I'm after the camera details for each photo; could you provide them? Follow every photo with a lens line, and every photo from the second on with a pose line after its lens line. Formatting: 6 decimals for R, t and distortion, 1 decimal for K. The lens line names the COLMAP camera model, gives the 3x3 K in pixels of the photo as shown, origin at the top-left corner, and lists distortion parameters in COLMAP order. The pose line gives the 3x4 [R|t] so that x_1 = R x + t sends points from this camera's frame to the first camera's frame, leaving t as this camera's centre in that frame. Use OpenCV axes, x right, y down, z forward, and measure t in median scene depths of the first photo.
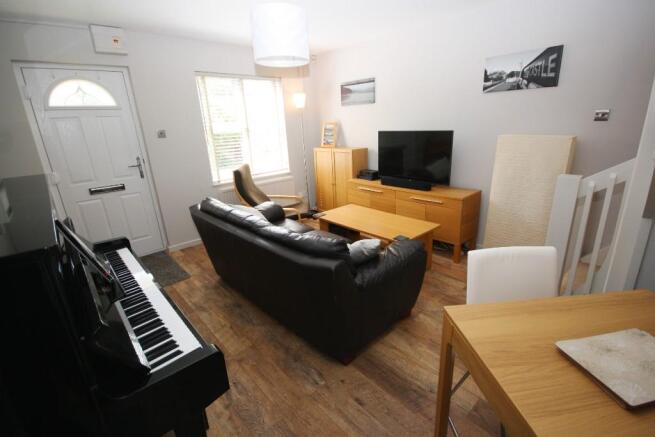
lens RADIAL K [[304.8, 0, 335.0], [0, 304.8, 217.8], [0, 0, 1]] dist [-0.003302, -0.001350]
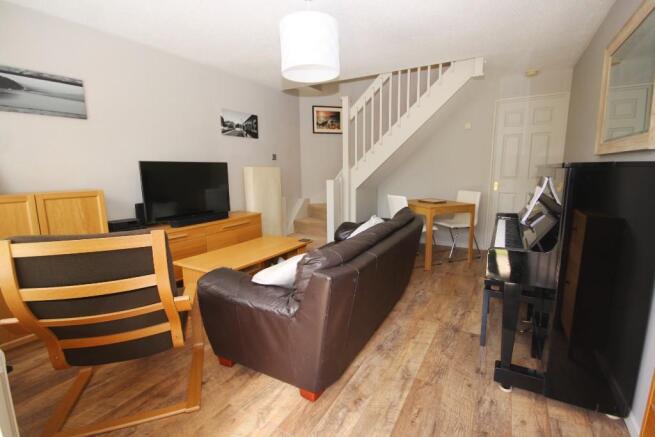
lens RADIAL K [[304.8, 0, 335.0], [0, 304.8, 217.8], [0, 0, 1]] dist [-0.003302, -0.001350]
pose [[-0.308512, -0.107343, 0.945144, -0.940076], [0.308248, 0.928713, 0.206095, -0.224813], [-0.899891, 0.354922, -0.253431, 1.100457]]
